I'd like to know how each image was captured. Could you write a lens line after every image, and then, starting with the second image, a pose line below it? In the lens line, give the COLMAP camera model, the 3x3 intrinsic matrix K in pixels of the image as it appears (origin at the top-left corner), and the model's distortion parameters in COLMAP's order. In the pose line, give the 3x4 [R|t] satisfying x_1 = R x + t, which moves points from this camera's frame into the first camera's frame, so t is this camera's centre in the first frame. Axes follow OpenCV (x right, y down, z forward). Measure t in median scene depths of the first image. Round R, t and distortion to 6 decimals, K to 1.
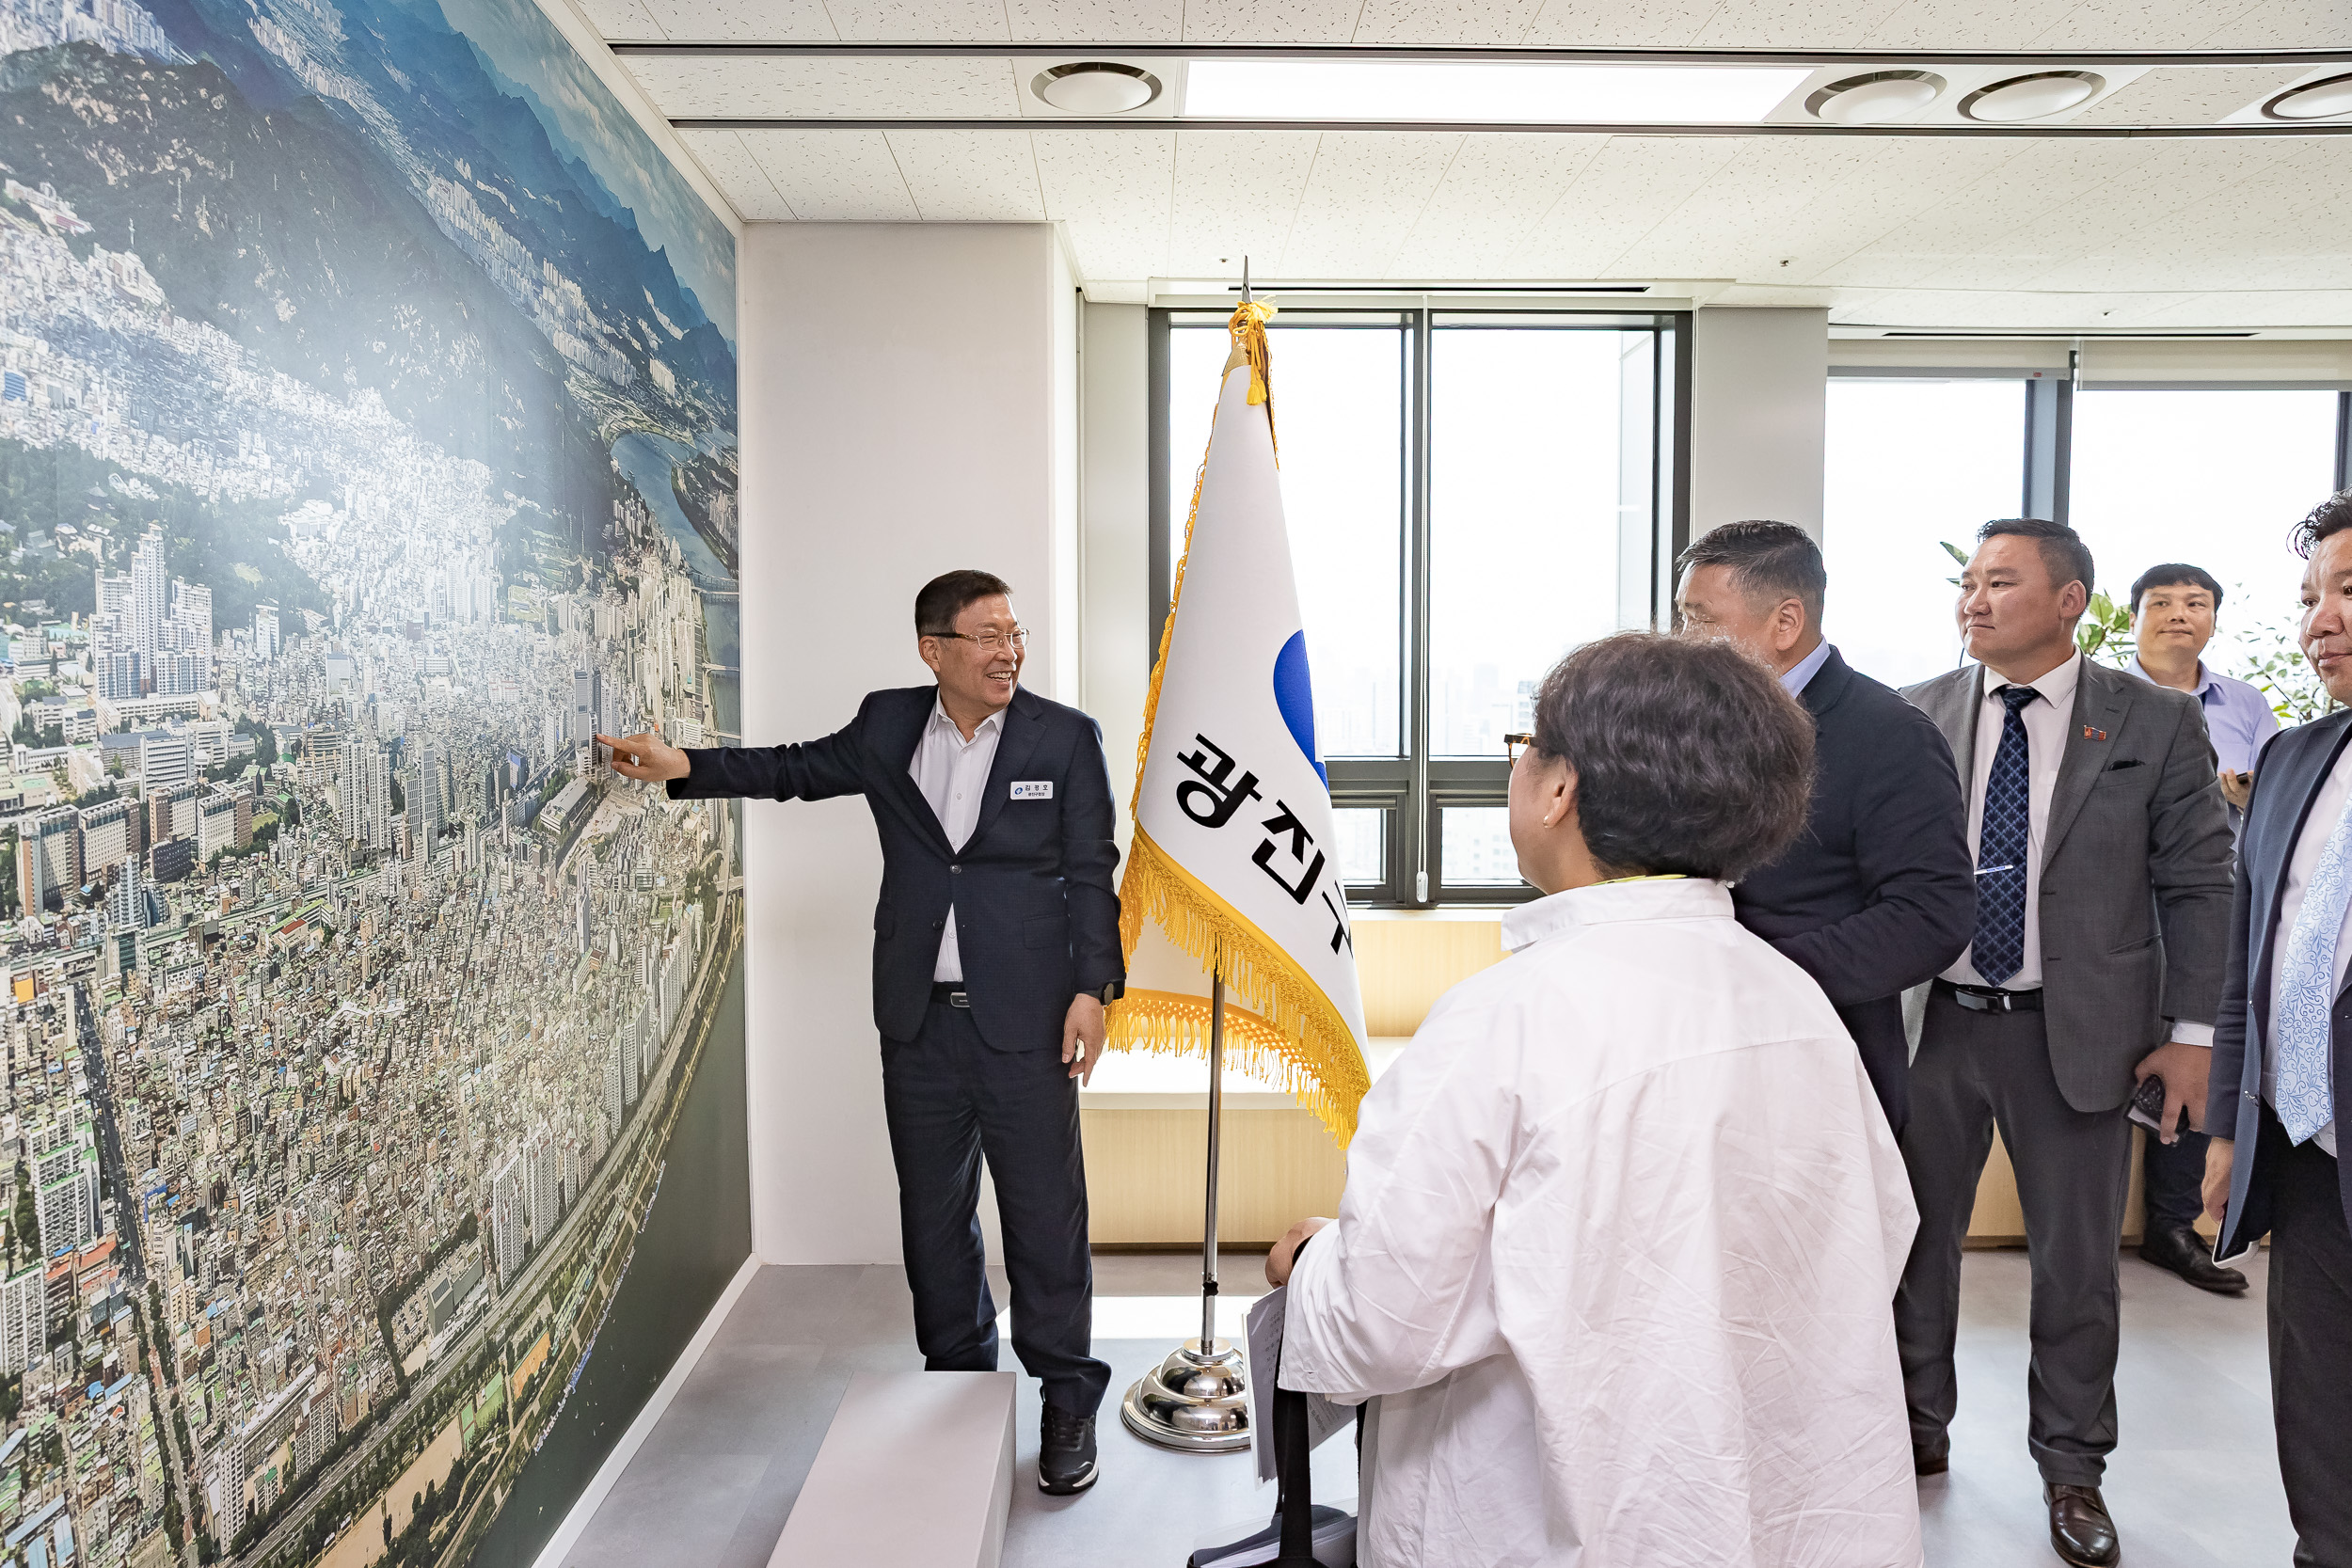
lens RADIAL K [[1552.8, 0, 1173.4], [0, 1552.8, 796.0], [0, 0, 1]] dist [-0.020192, 0.029424]
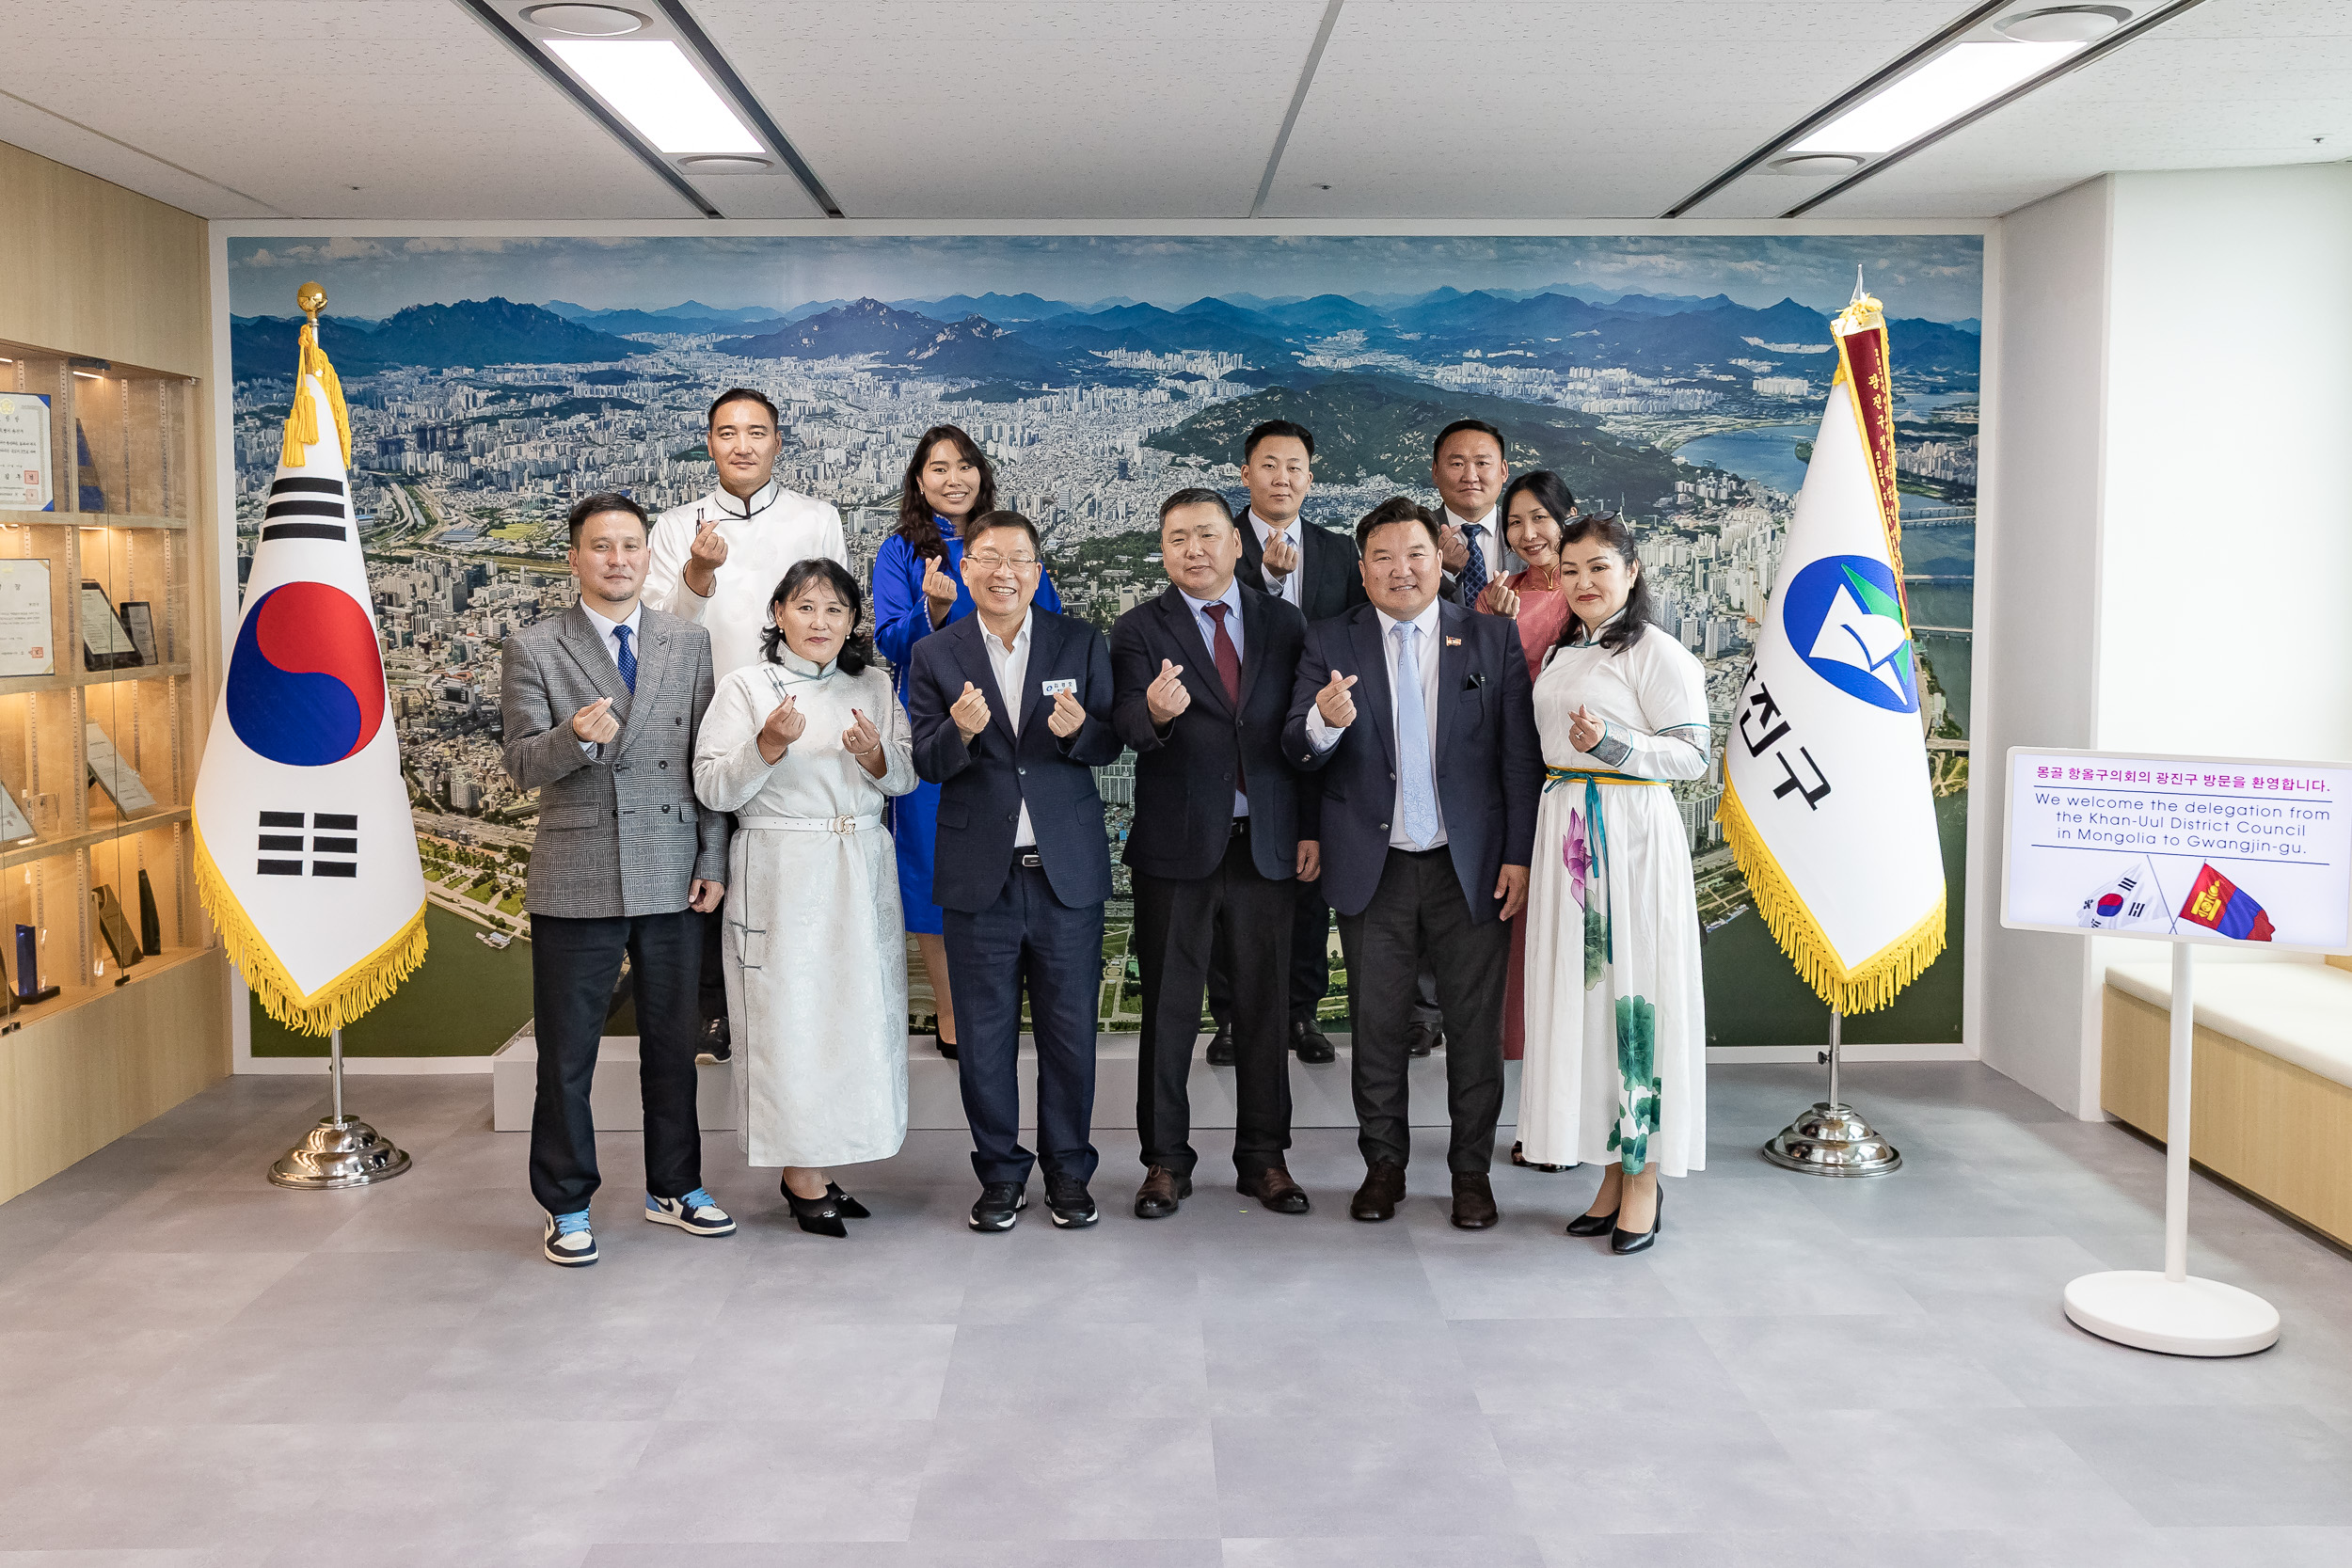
lens RADIAL K [[2121.1, 0, 1174.7], [0, 2121.1, 710.4], [0, 0, 1]] dist [0.002978, 0.000662]
pose [[0.009093, 0.065999, -0.997778, 3.431225], [-0.059262, 0.996101, 0.065348, -0.114184], [0.998201, 0.058537, 0.012969, 0.801530]]
